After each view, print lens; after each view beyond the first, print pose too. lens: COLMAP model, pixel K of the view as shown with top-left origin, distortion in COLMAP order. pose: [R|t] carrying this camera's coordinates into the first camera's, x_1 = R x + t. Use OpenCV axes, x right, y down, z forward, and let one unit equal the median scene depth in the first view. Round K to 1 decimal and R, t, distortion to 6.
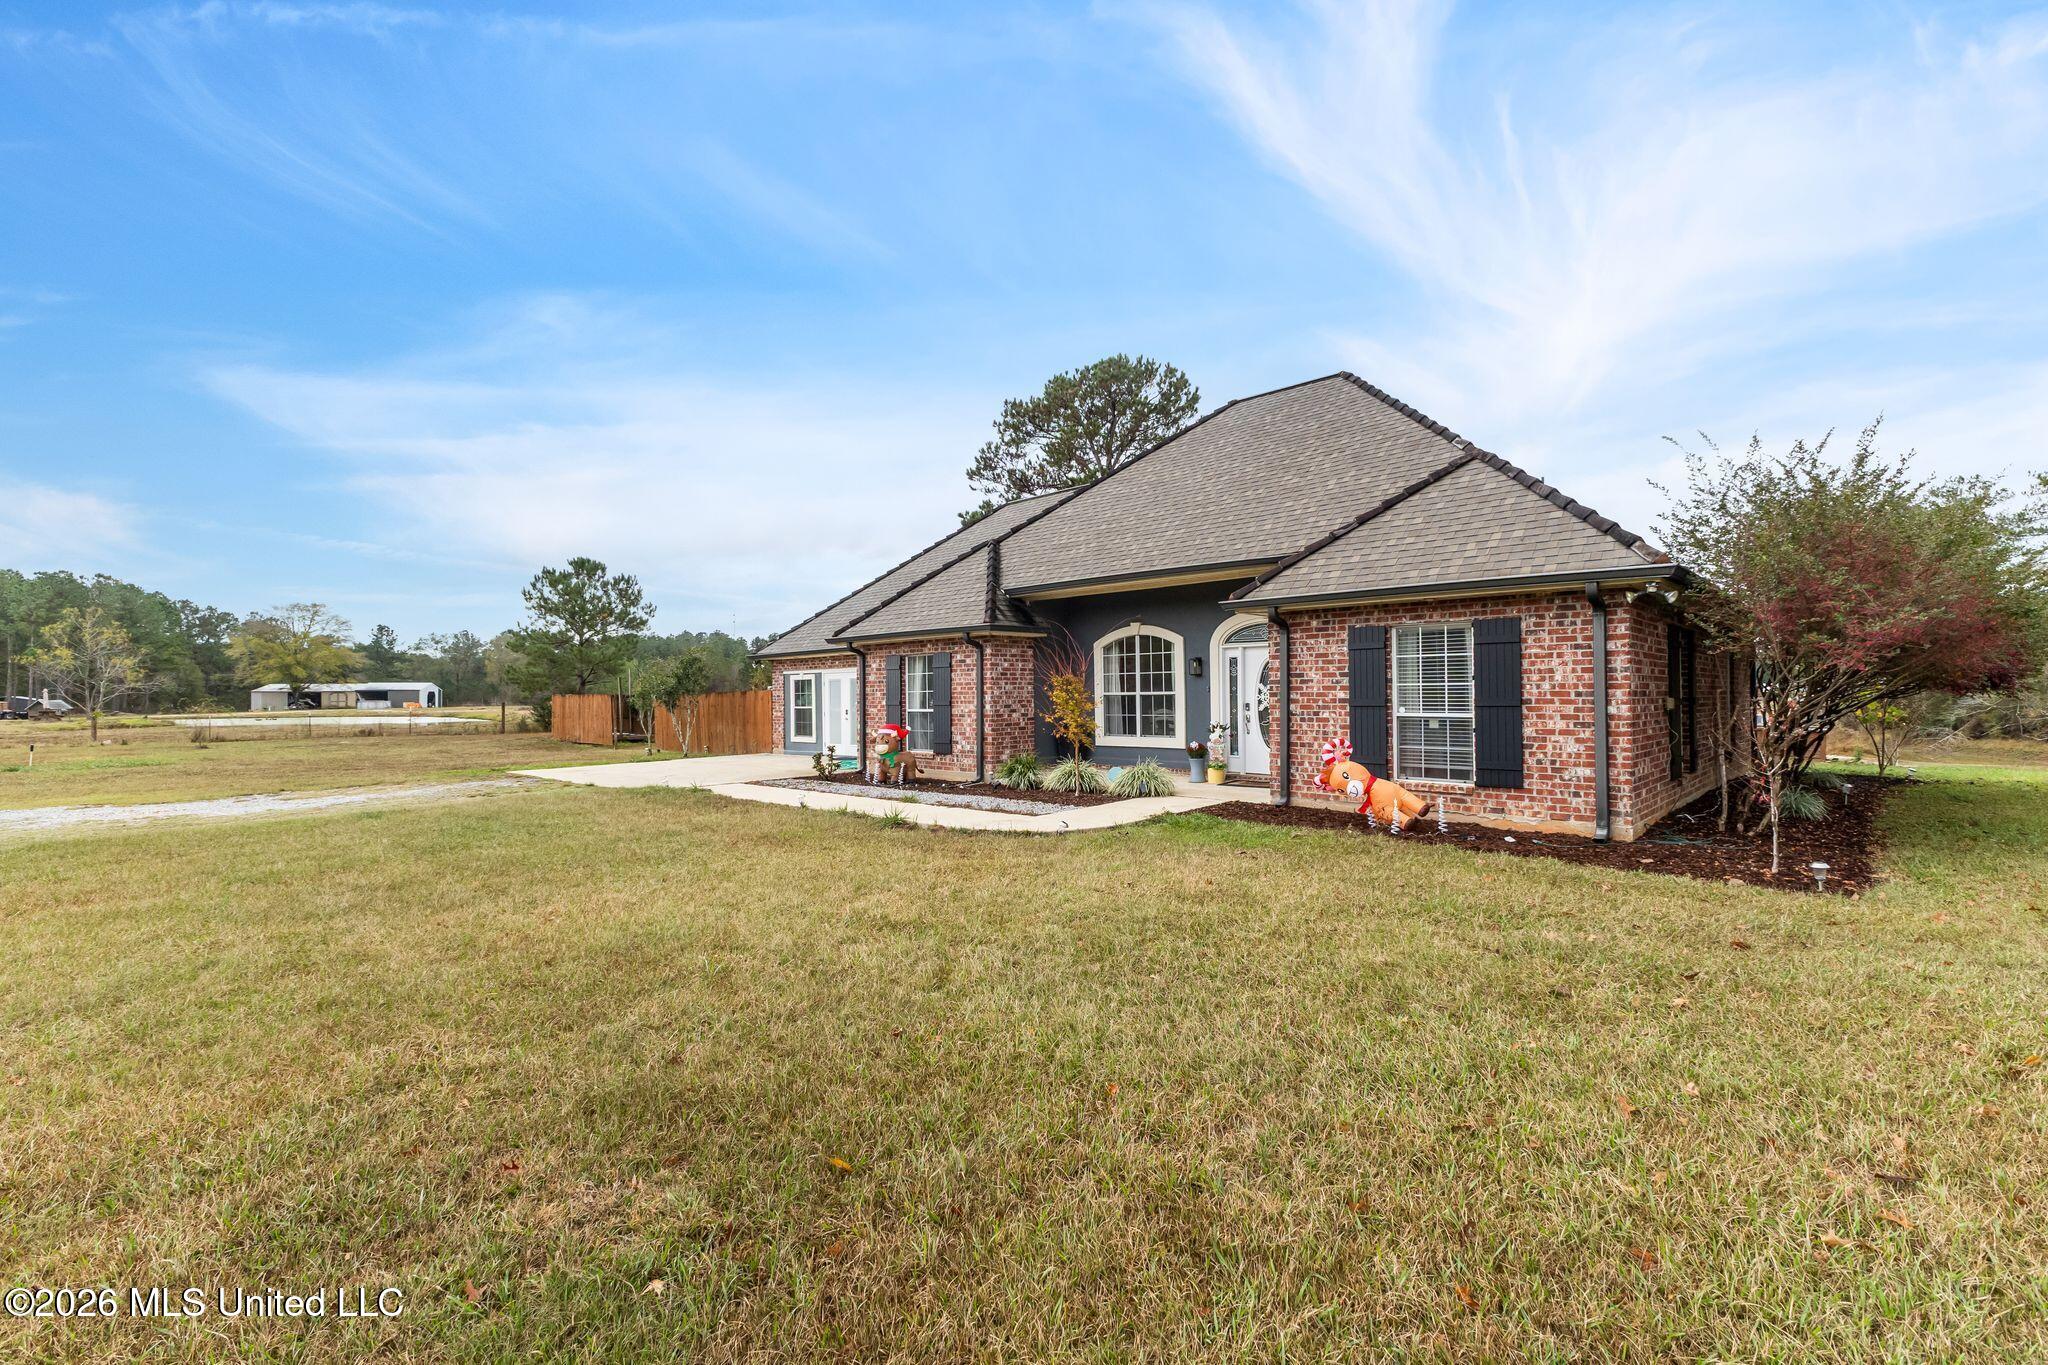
lens RADIAL K [[882.8, 0, 1024.0], [0, 882.8, 682.5], [0, 0, 1]] dist [0.000991, 0.000199]
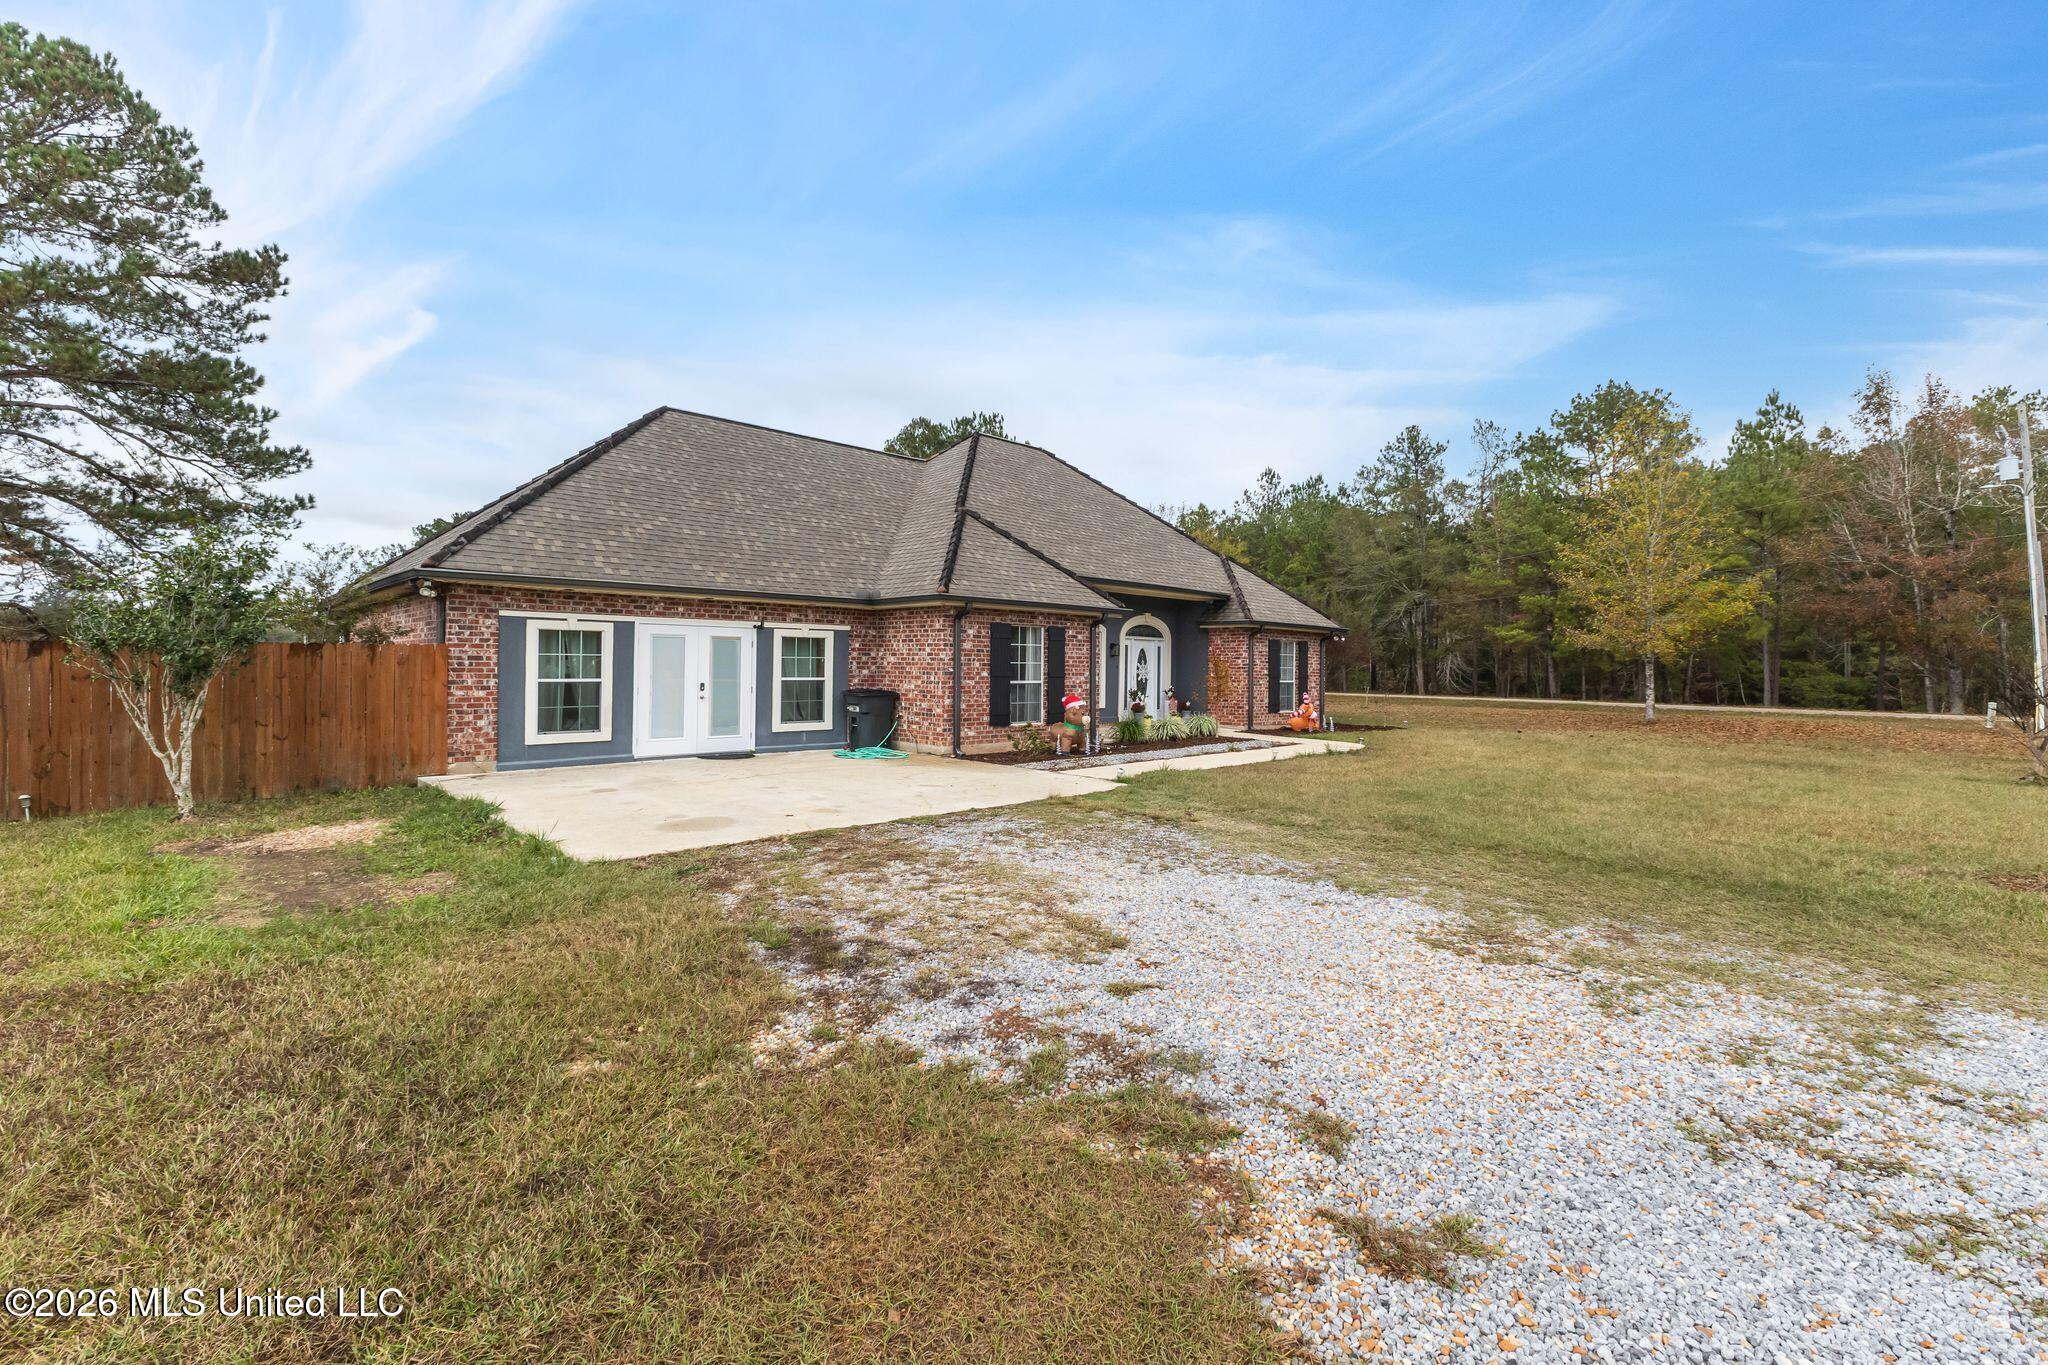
lens RADIAL K [[882.8, 0, 1024.0], [0, 882.8, 682.5], [0, 0, 1]] dist [0.000991, 0.000199]
pose [[0.044630, -0.007529, 0.998975, -1.214611], [-0.027464, 0.999584, 0.008760, 0.025834], [-0.998626, -0.027827, 0.044405, 1.052871]]
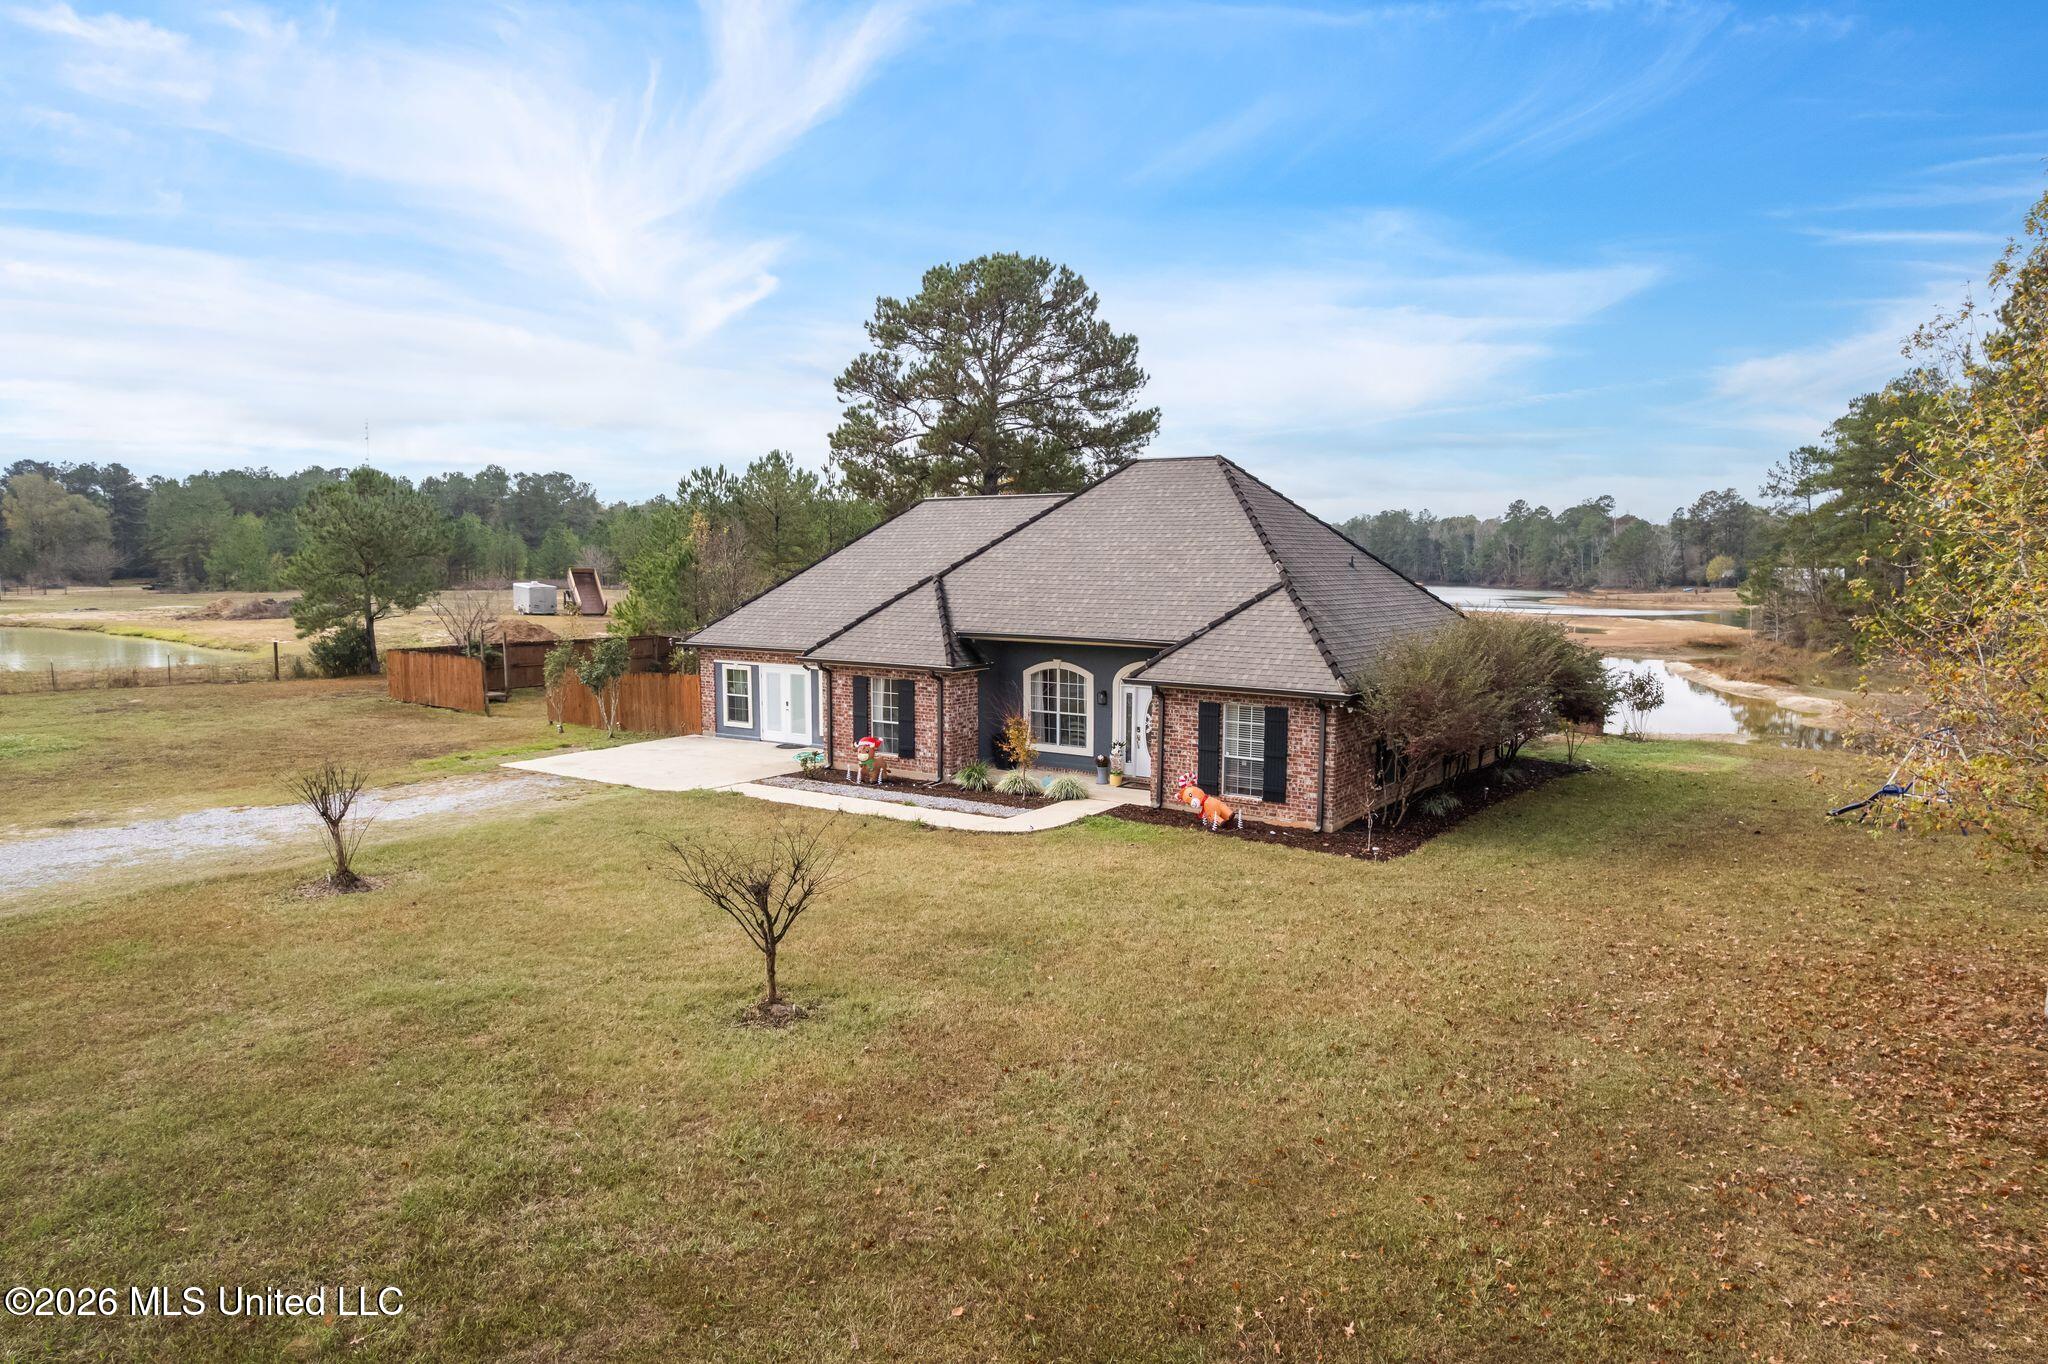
lens RADIAL K [[1300.5, 0, 1024.0], [0, 1300.5, 682.0], [0, 0, 1]] dist [-0.038408, 0.000587]
pose [[0.987967, -0.002467, 0.154644, -0.228887], [-0.014577, 0.993937, 0.108984, -0.252472], [-0.153976, -0.109927, 0.981941, -0.925451]]
